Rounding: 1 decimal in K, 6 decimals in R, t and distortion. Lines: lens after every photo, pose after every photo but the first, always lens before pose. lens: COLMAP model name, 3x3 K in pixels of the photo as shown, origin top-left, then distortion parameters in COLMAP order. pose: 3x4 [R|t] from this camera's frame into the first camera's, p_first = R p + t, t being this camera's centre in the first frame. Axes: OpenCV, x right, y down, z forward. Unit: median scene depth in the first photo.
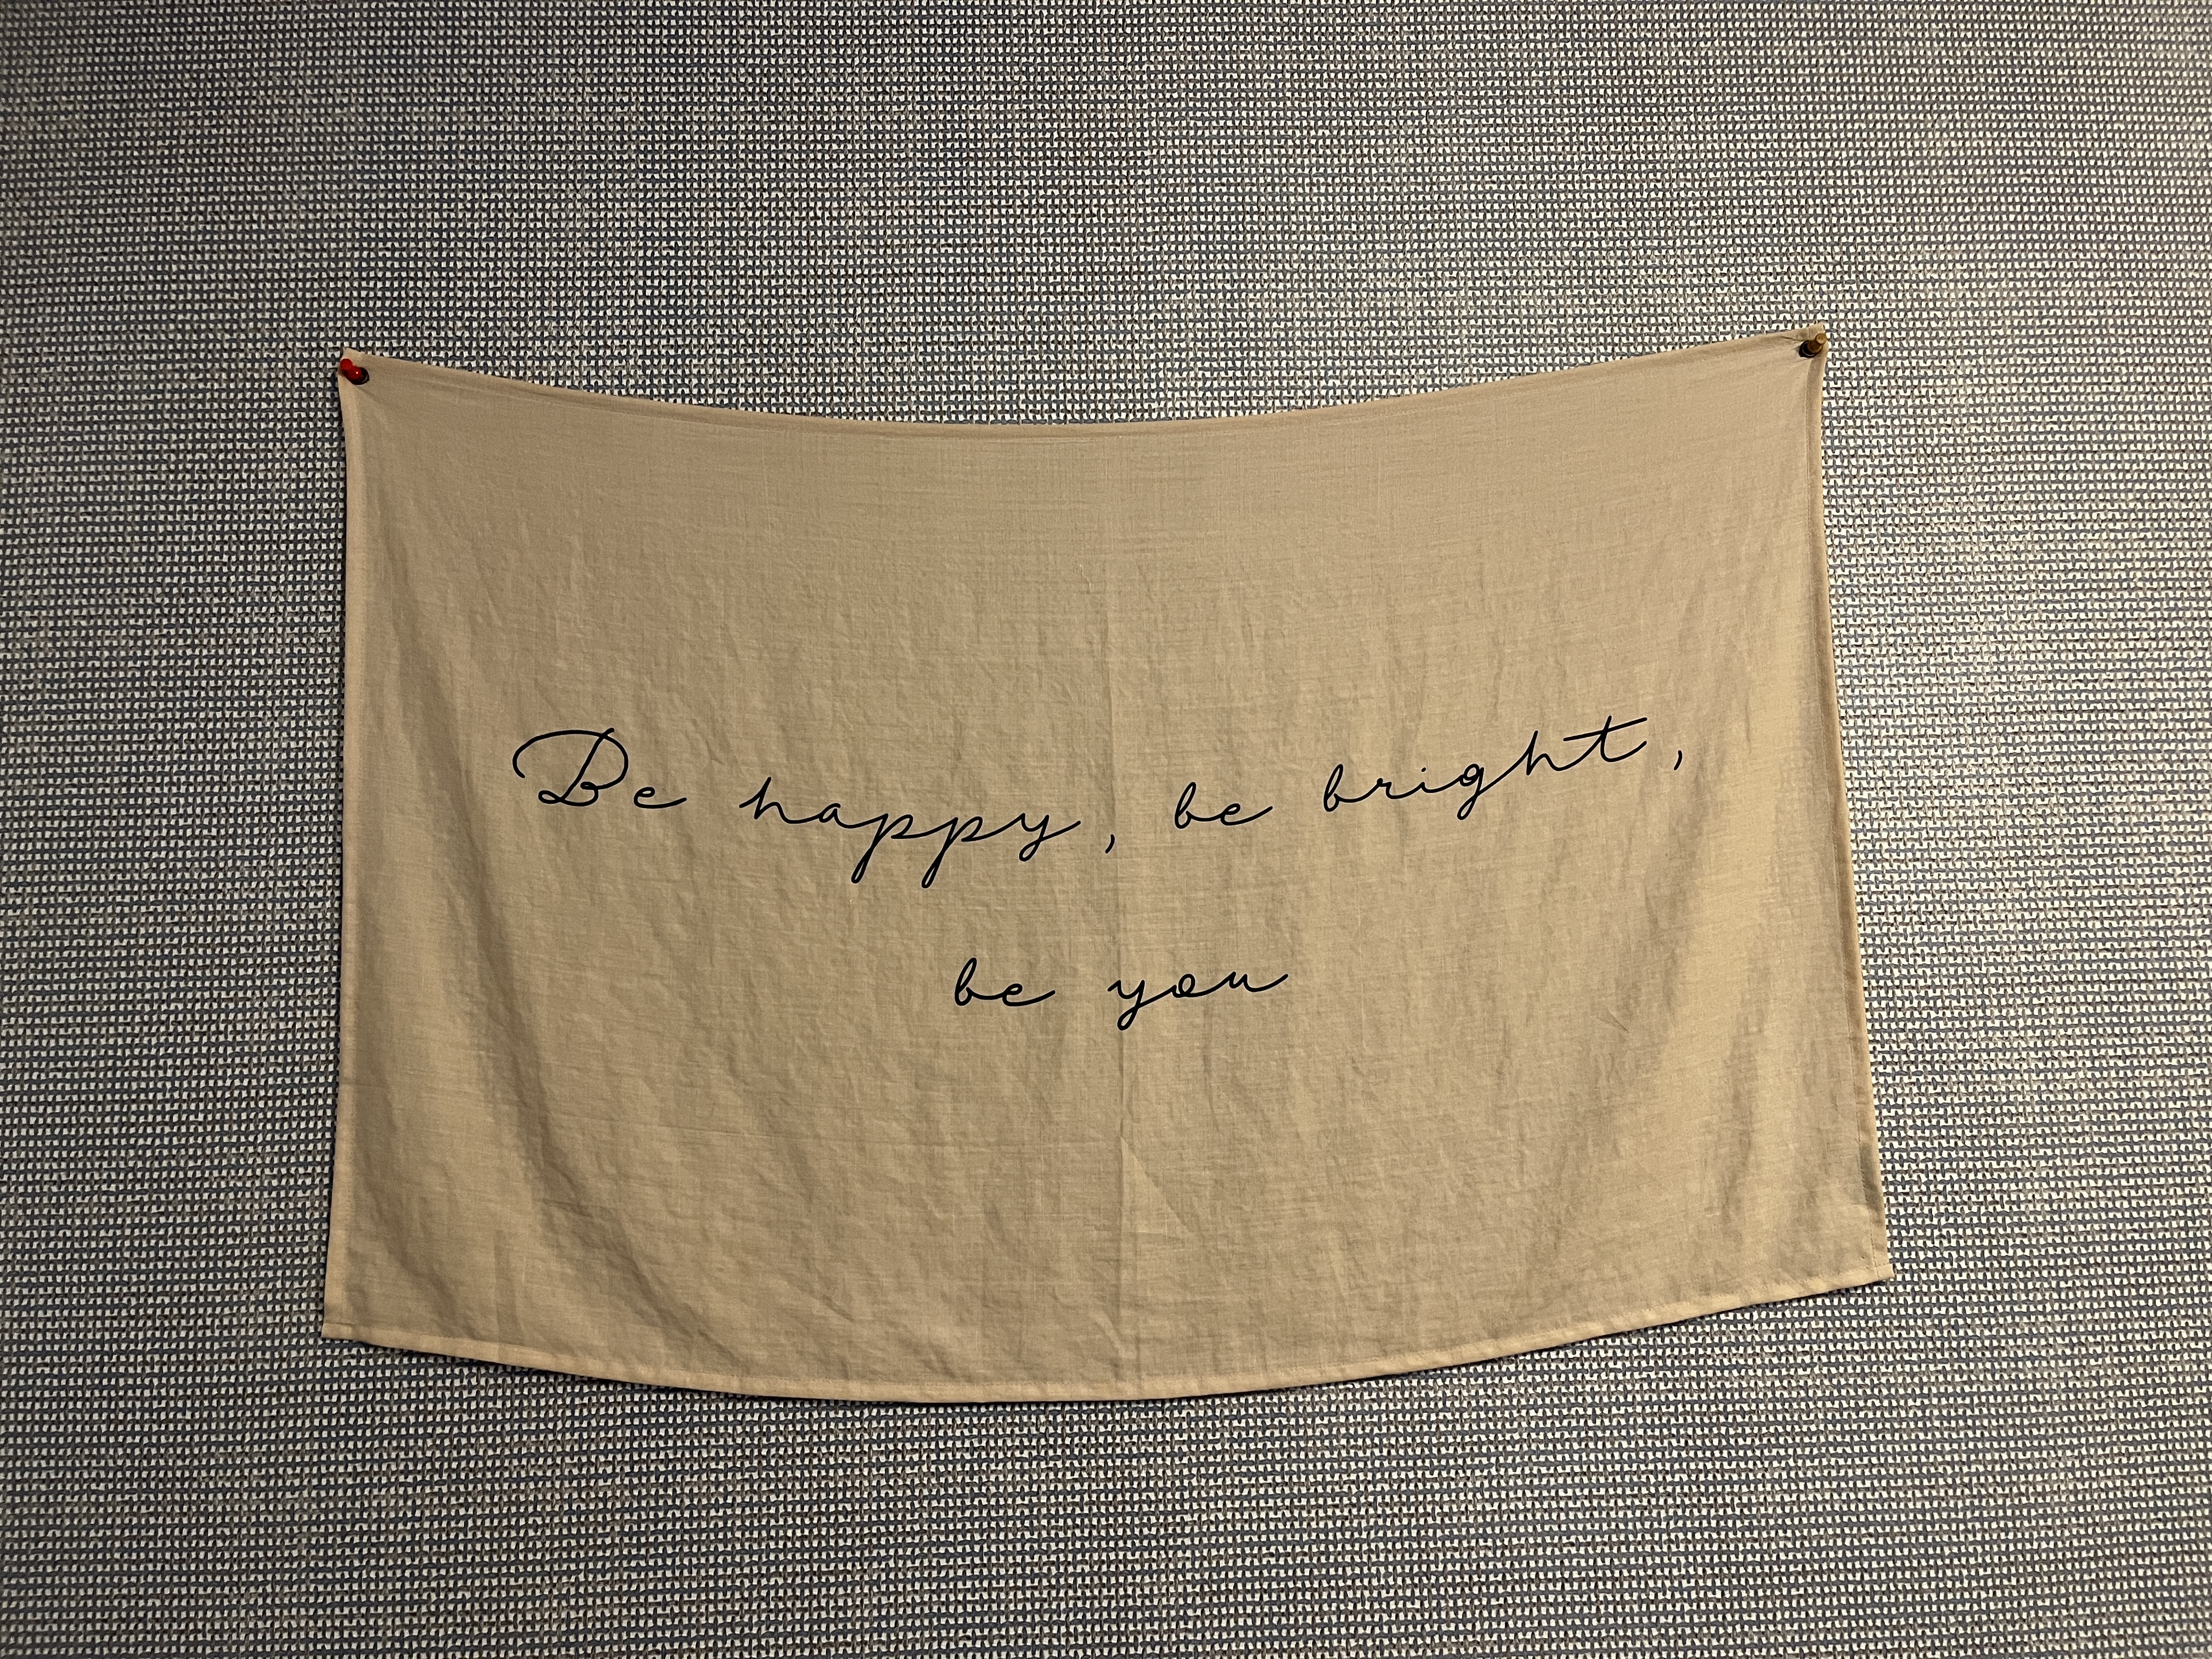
lens RADIAL K [[1666.7, 0, 1101.1], [0, 1666.7, 825.7], [0, 0, 1]] dist [0.094456, -0.127414]
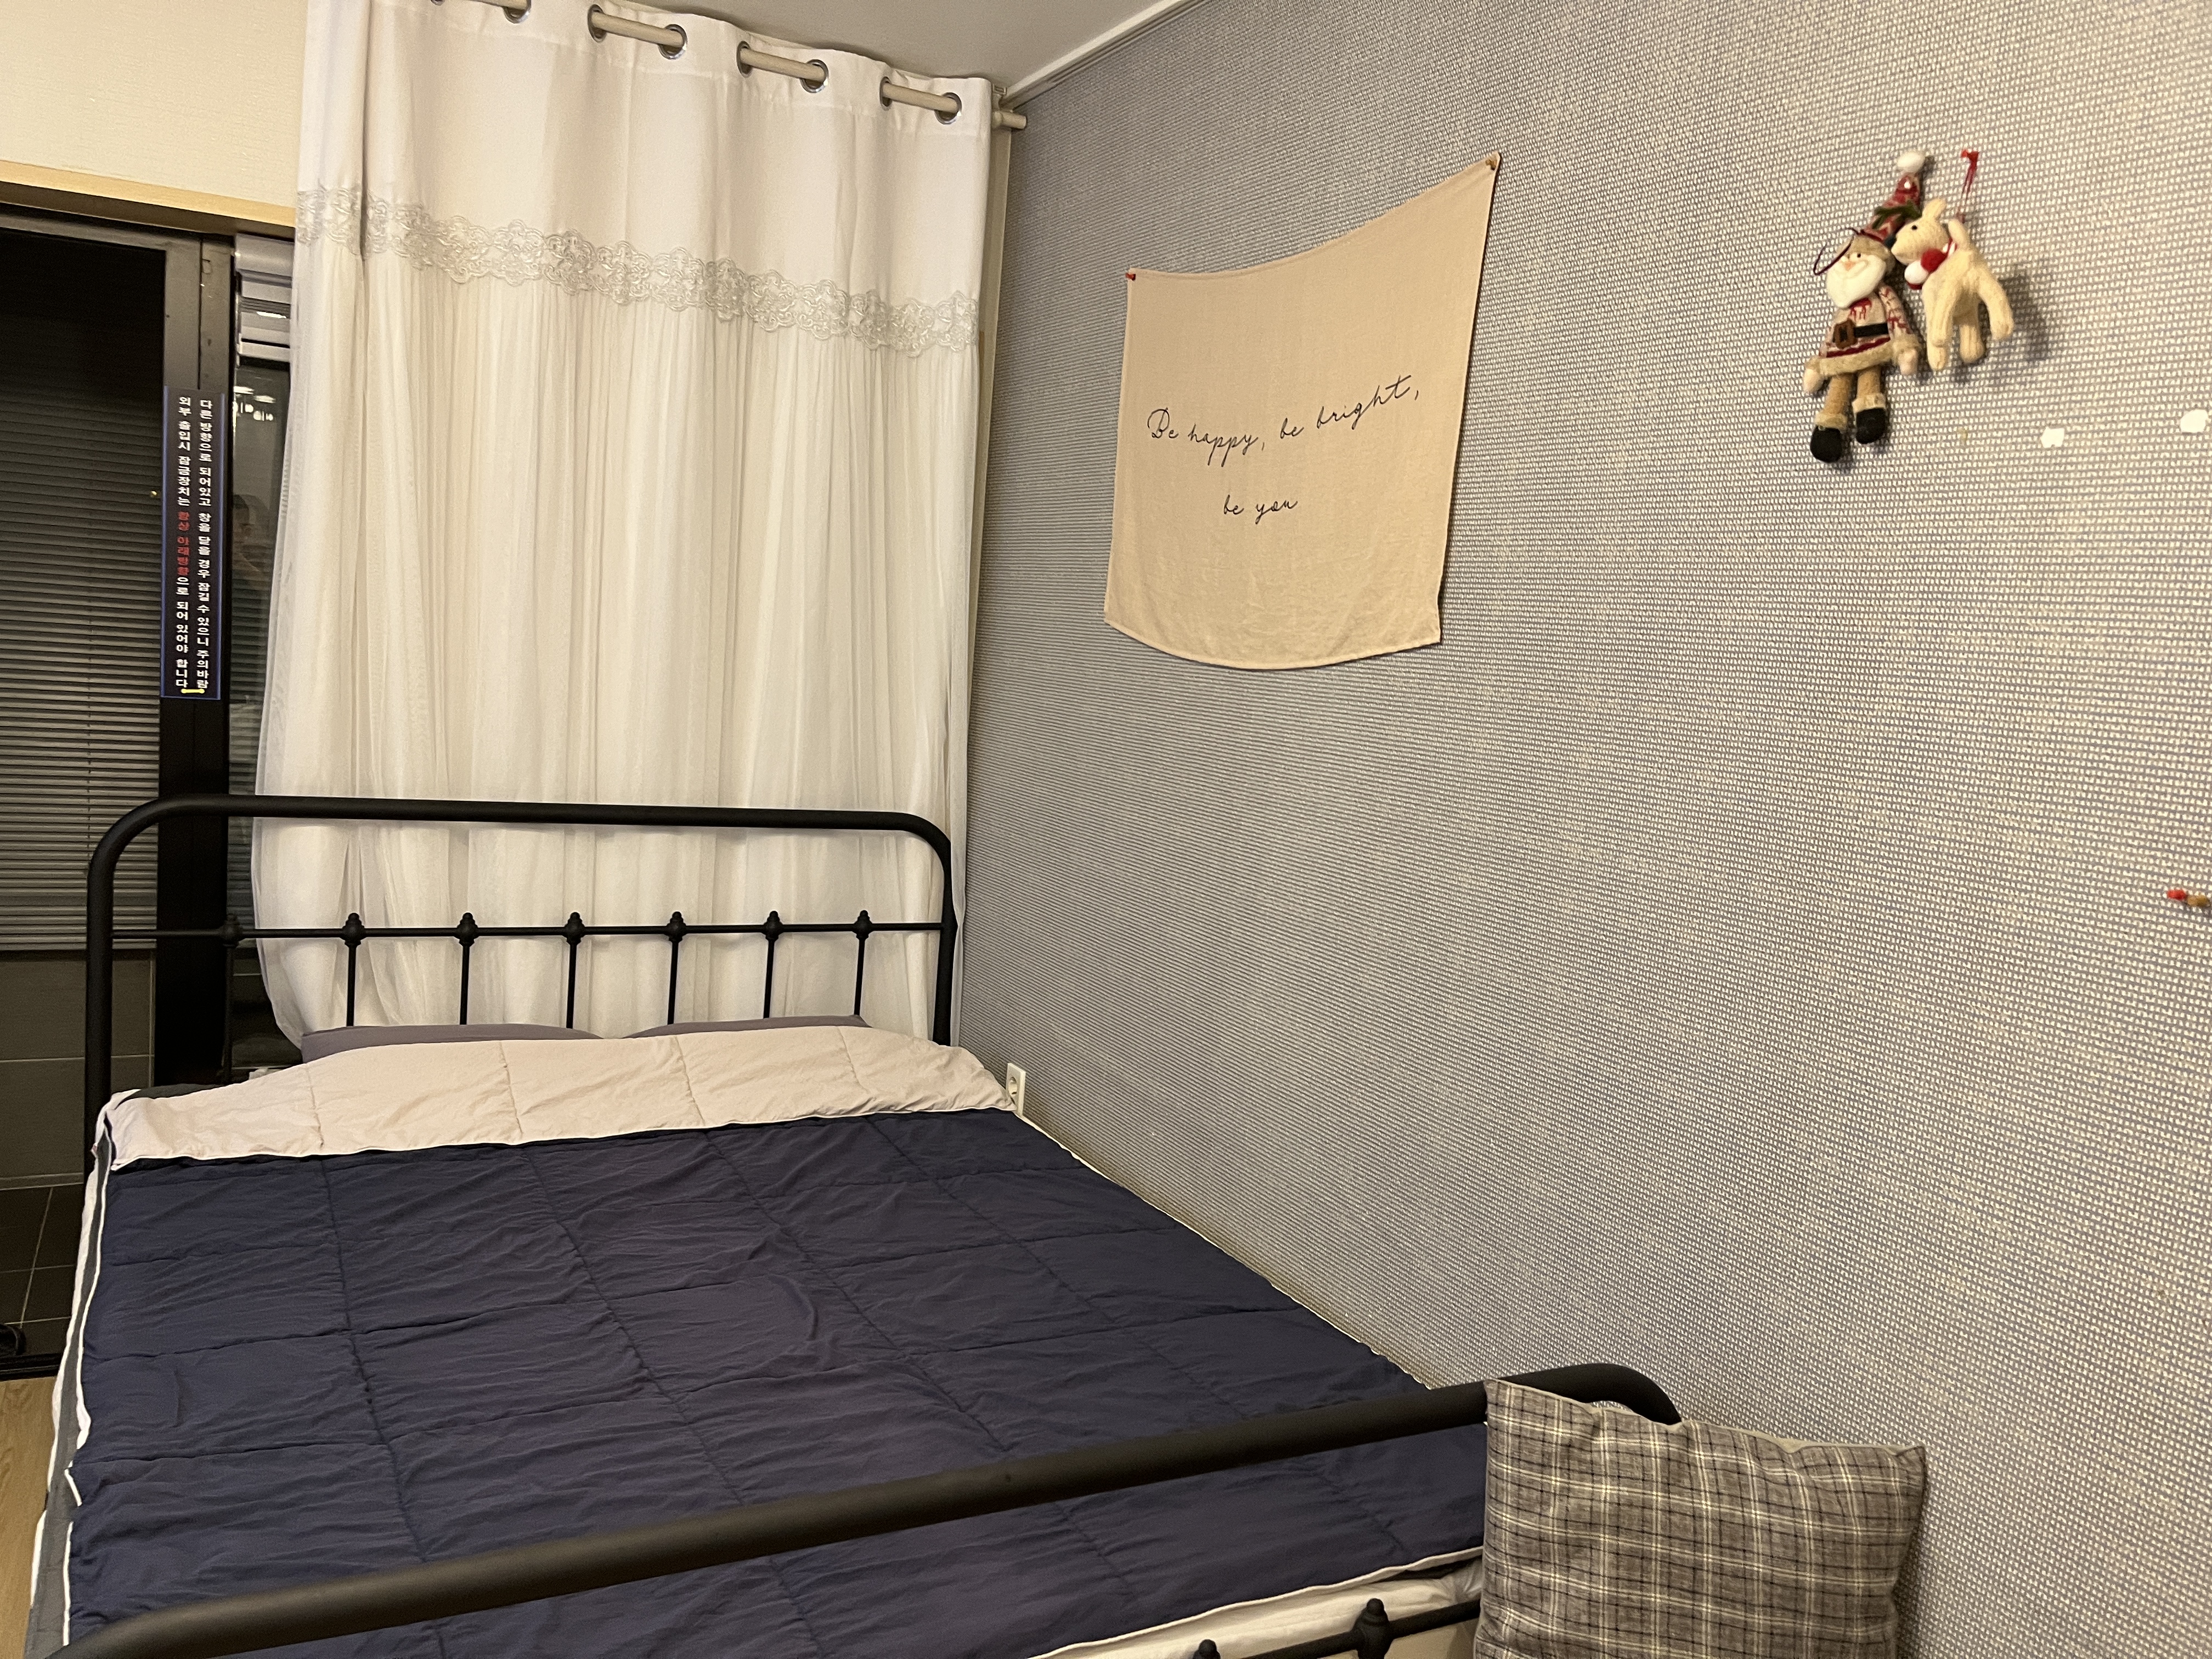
lens RADIAL K [[1666.7, 0, 1101.1], [0, 1666.7, 825.7], [0, 0, 1]] dist [0.094456, -0.127414]
pose [[0.445411, 0.168265, -0.879372, 2.118968], [0.025026, 0.979458, 0.200092, 0.057283], [0.894976, -0.111130, 0.432050, -0.315715]]
